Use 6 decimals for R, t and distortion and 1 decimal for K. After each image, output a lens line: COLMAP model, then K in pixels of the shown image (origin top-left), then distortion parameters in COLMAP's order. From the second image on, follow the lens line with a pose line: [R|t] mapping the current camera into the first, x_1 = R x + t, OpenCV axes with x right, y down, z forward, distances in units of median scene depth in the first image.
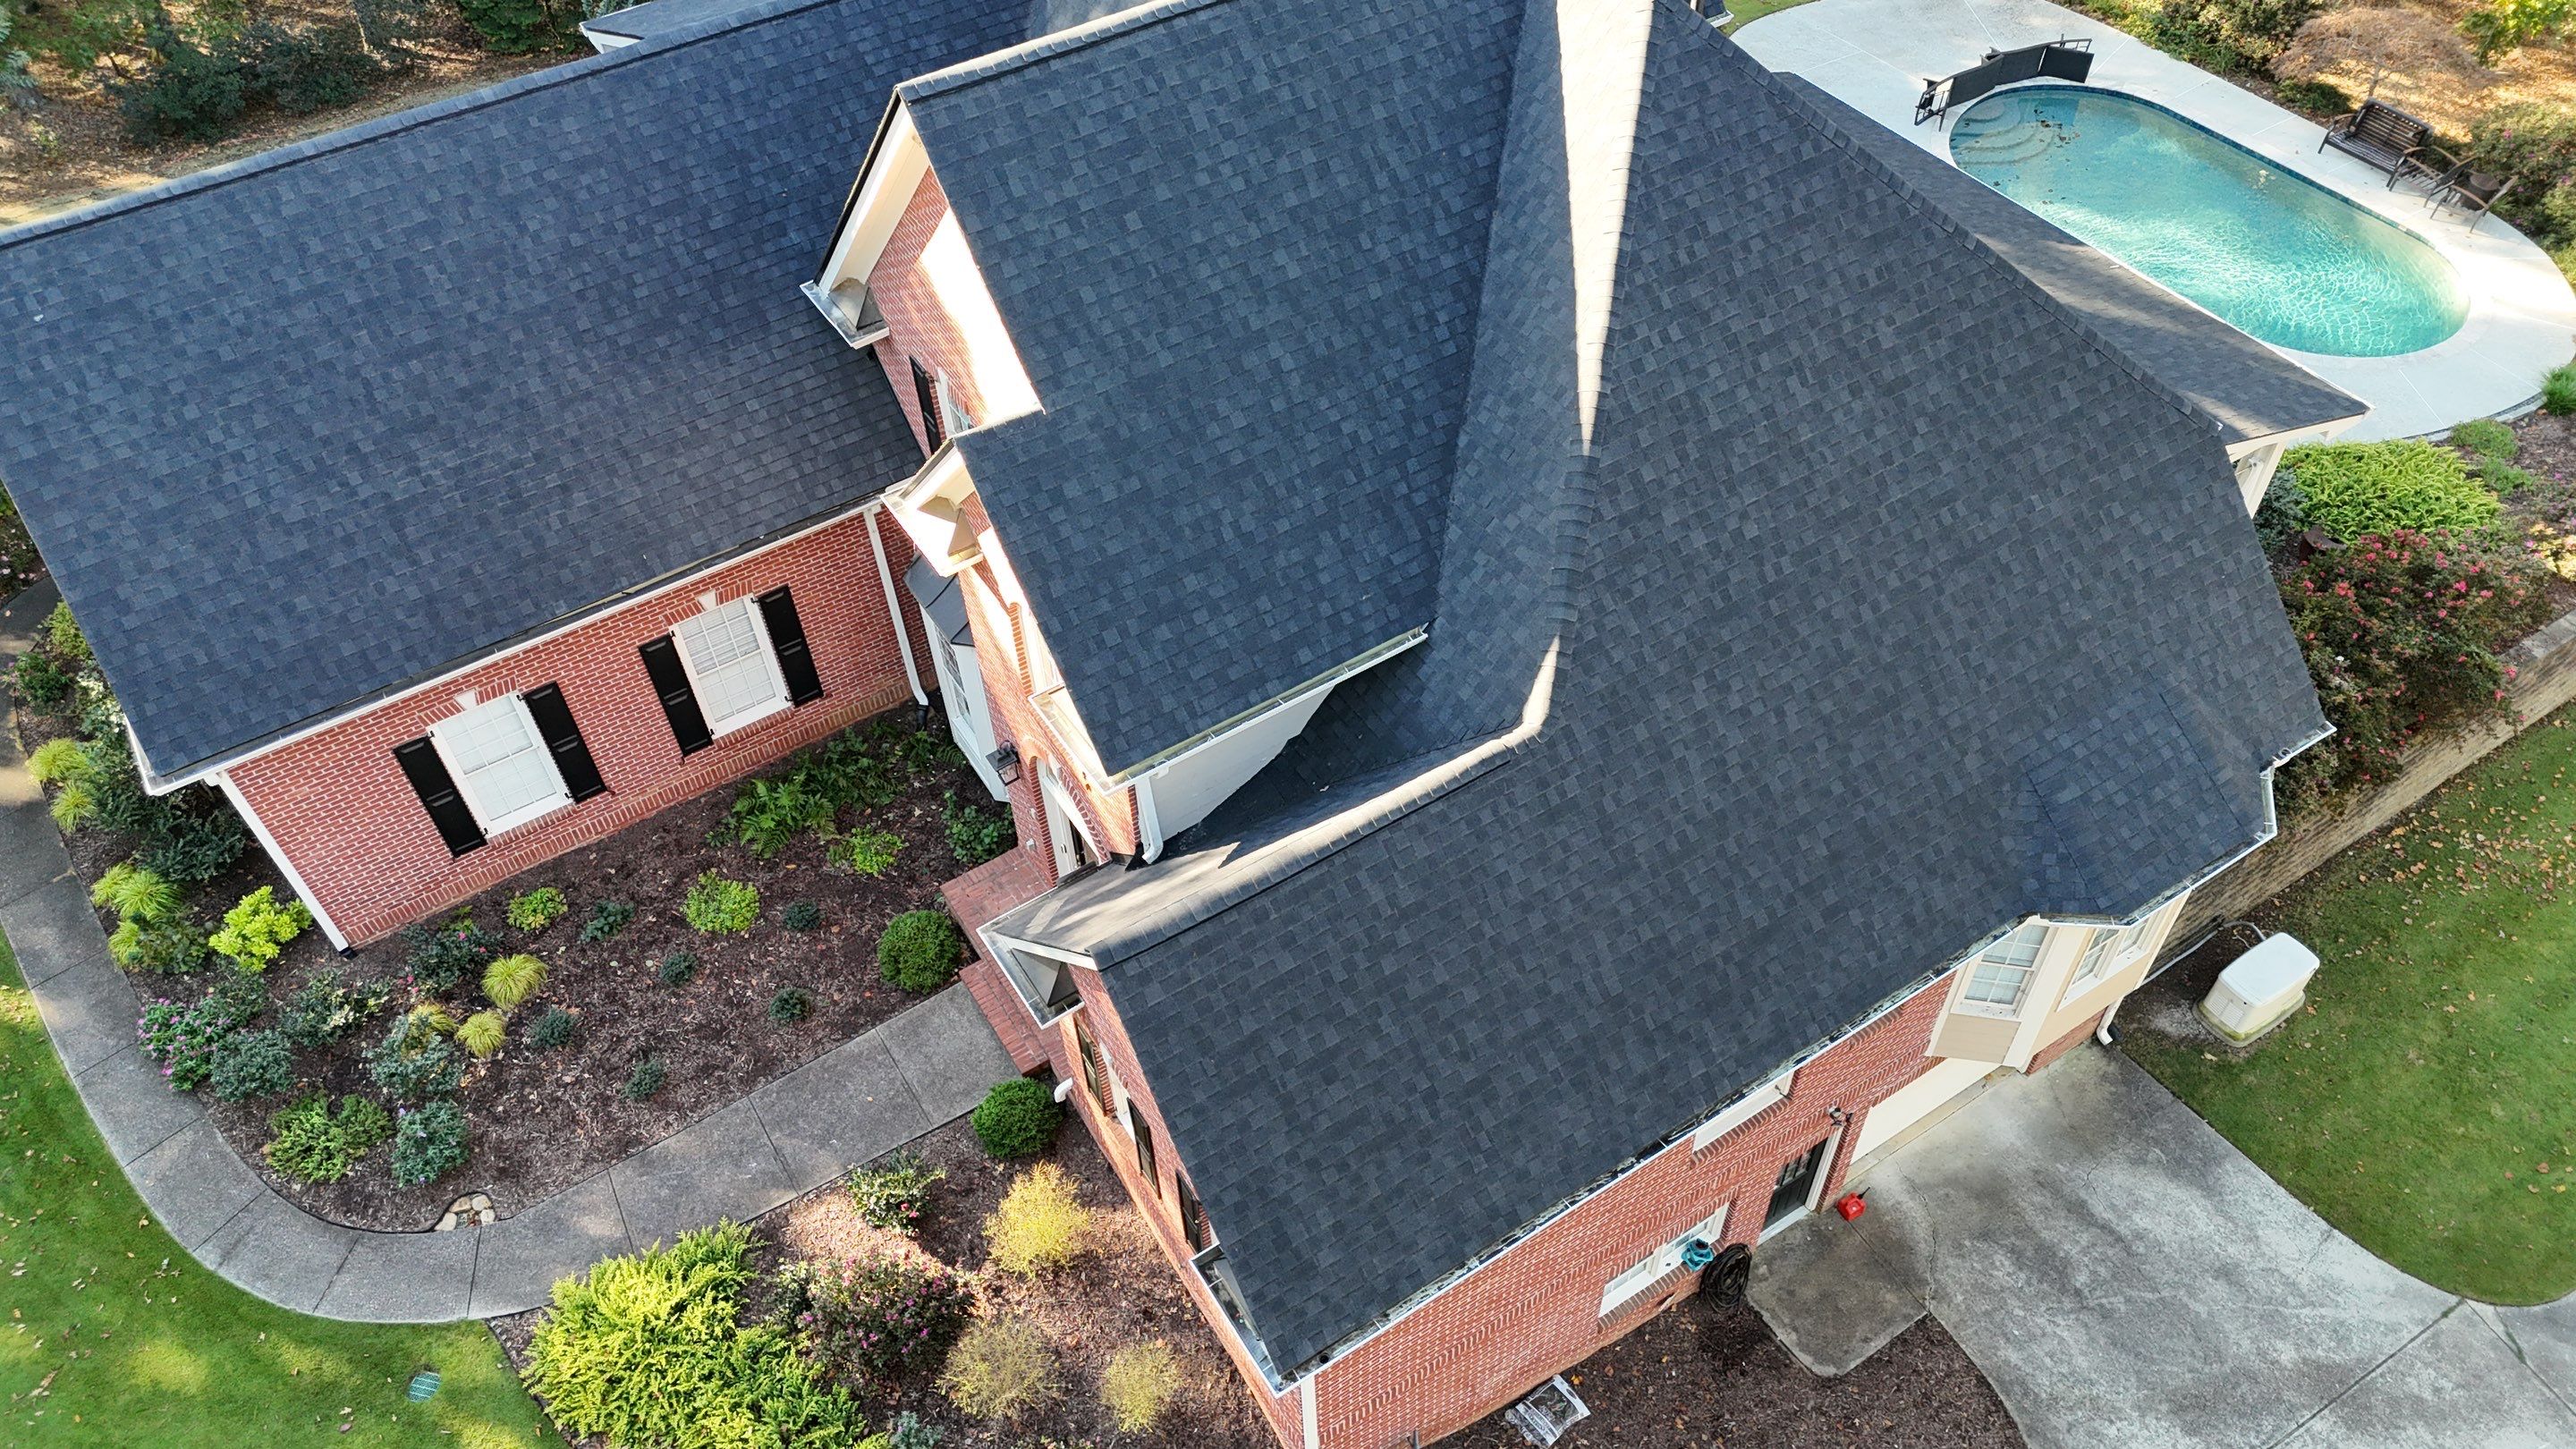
lens RADIAL K [[1866.2, 0, 1287.8], [0, 1866.2, 720.3], [0, 0, 1]] dist [-0.004126, -0.001509]
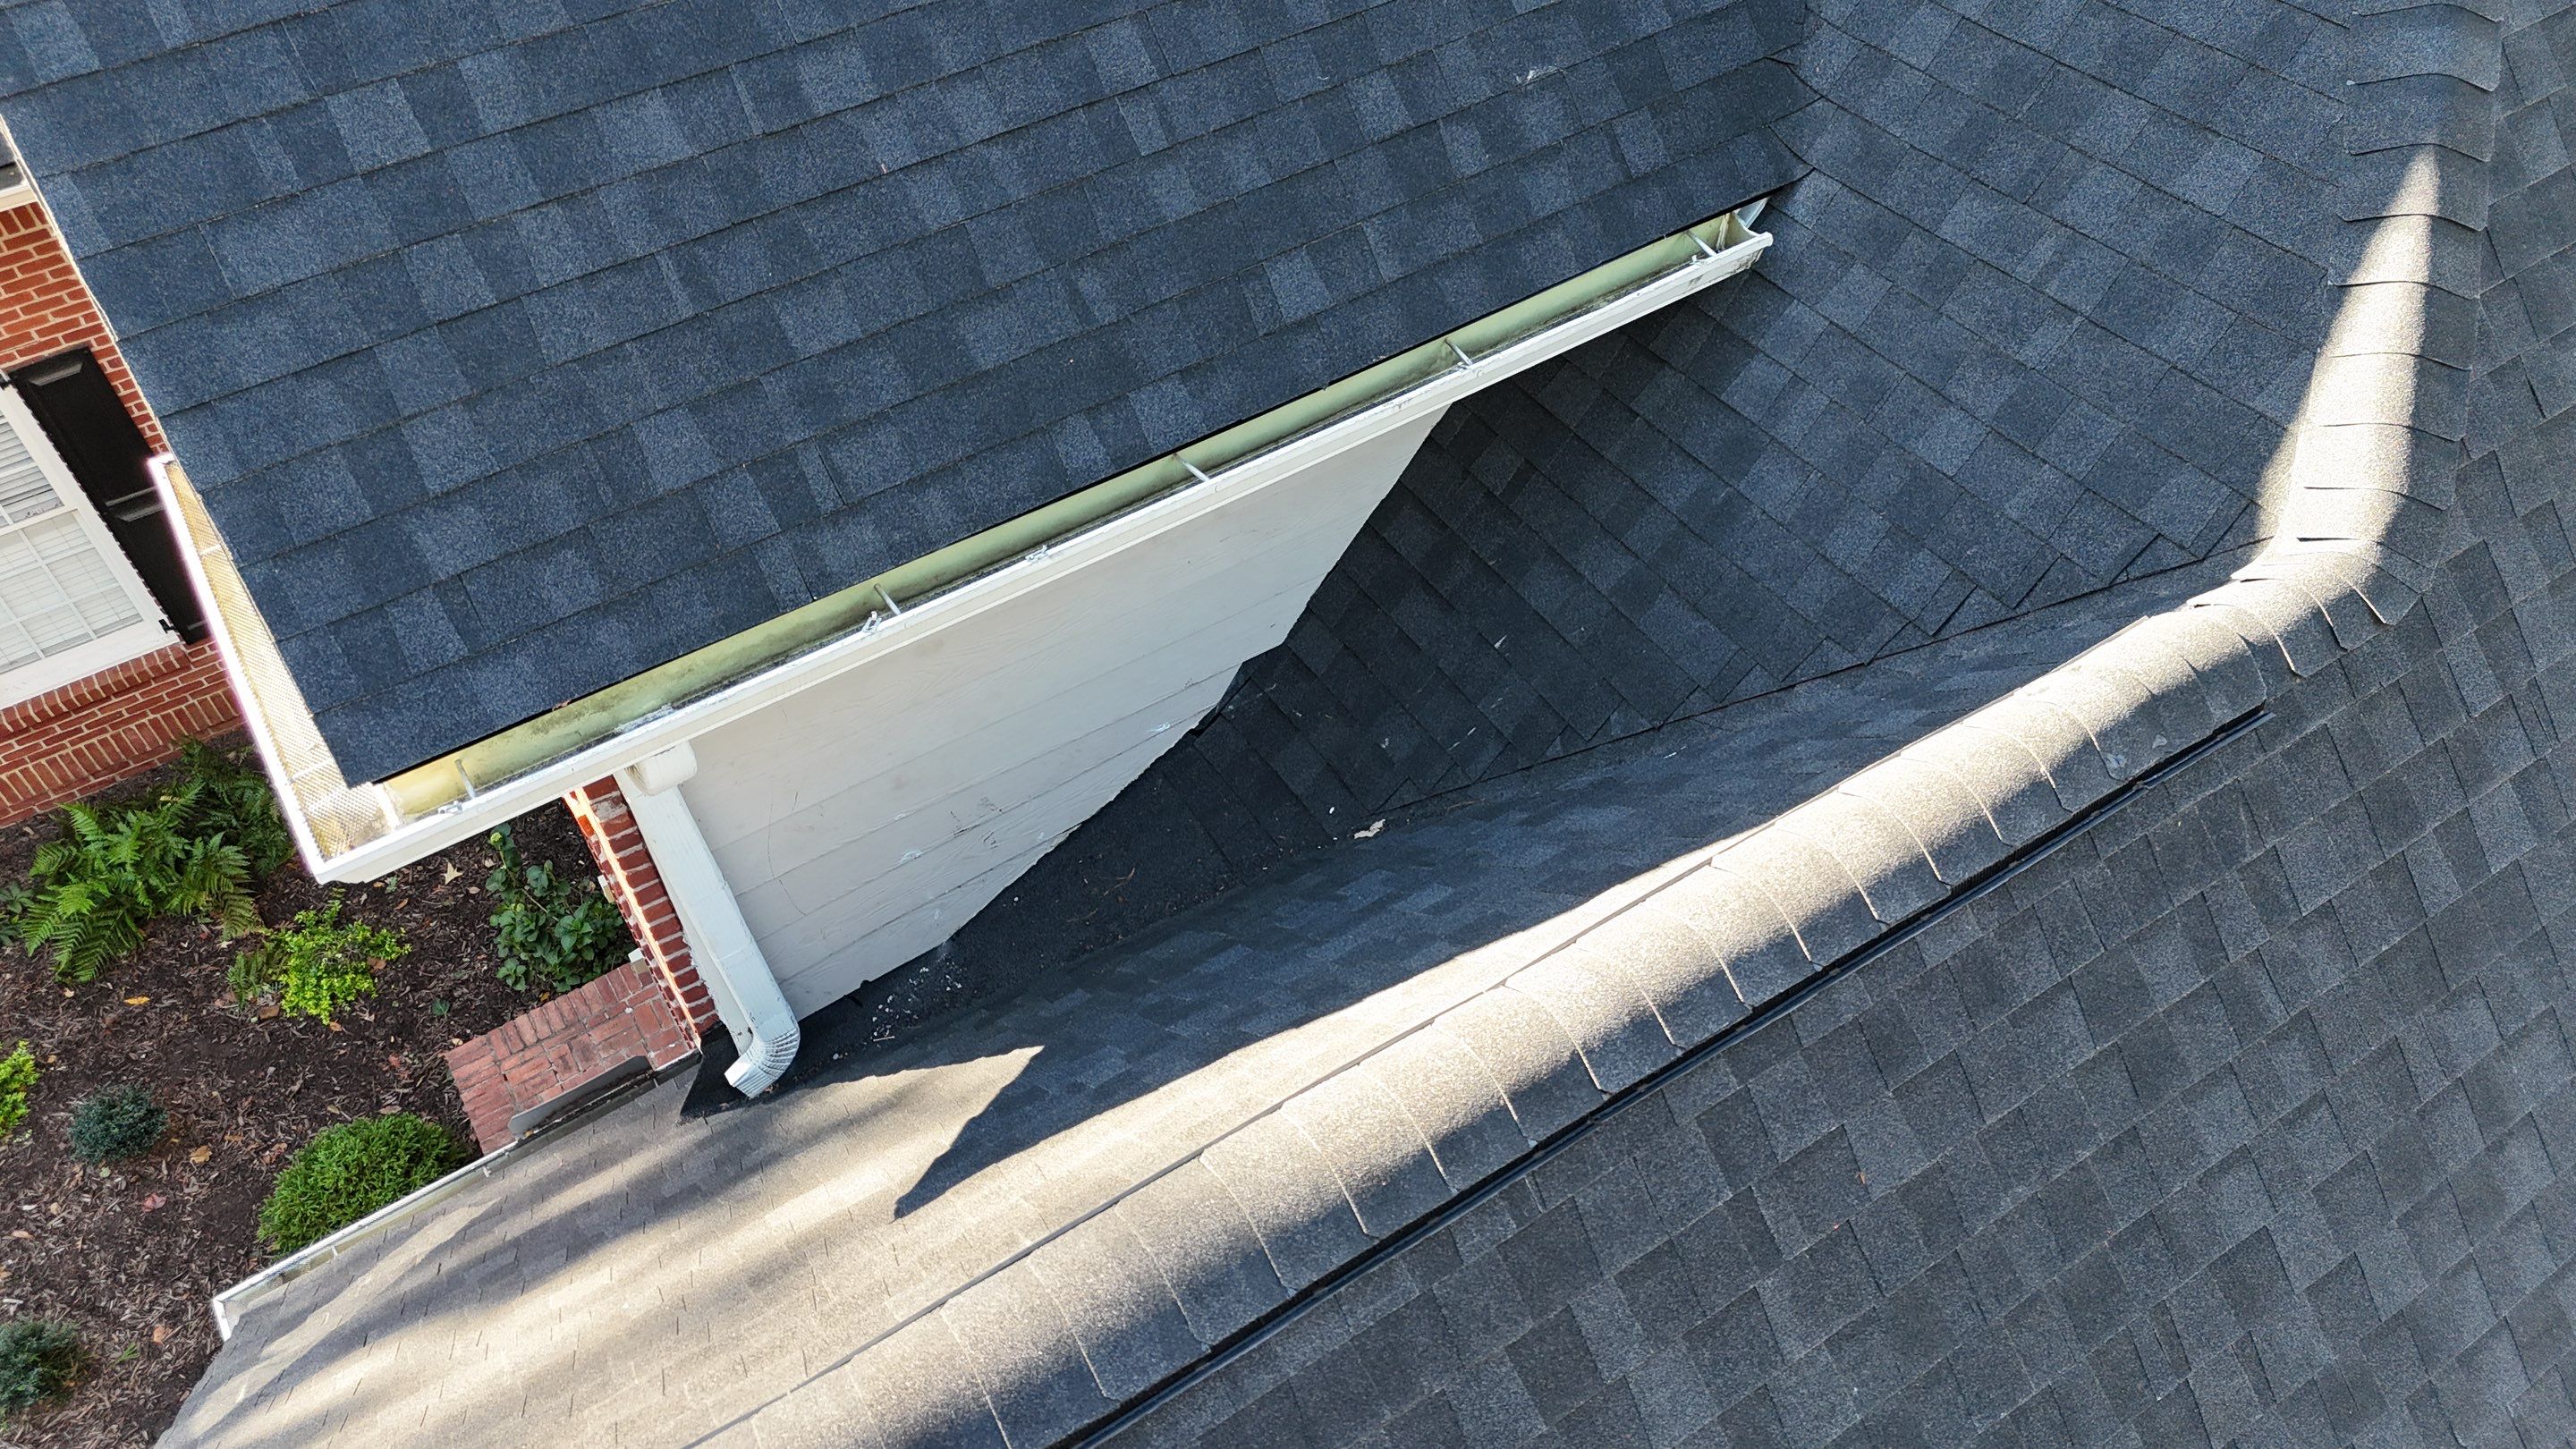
lens RADIAL K [[1866.2, 0, 1291.9], [0, 1866.2, 731.9], [0, 0, 1]] dist [-0.004126, -0.001509]
pose [[0.999993, -0.003835, 0.000362, 0.008298], [0.003837, 0.999983, -0.004421, 0.024535], [-0.000345, 0.004422, 0.999990, 0.766472]]
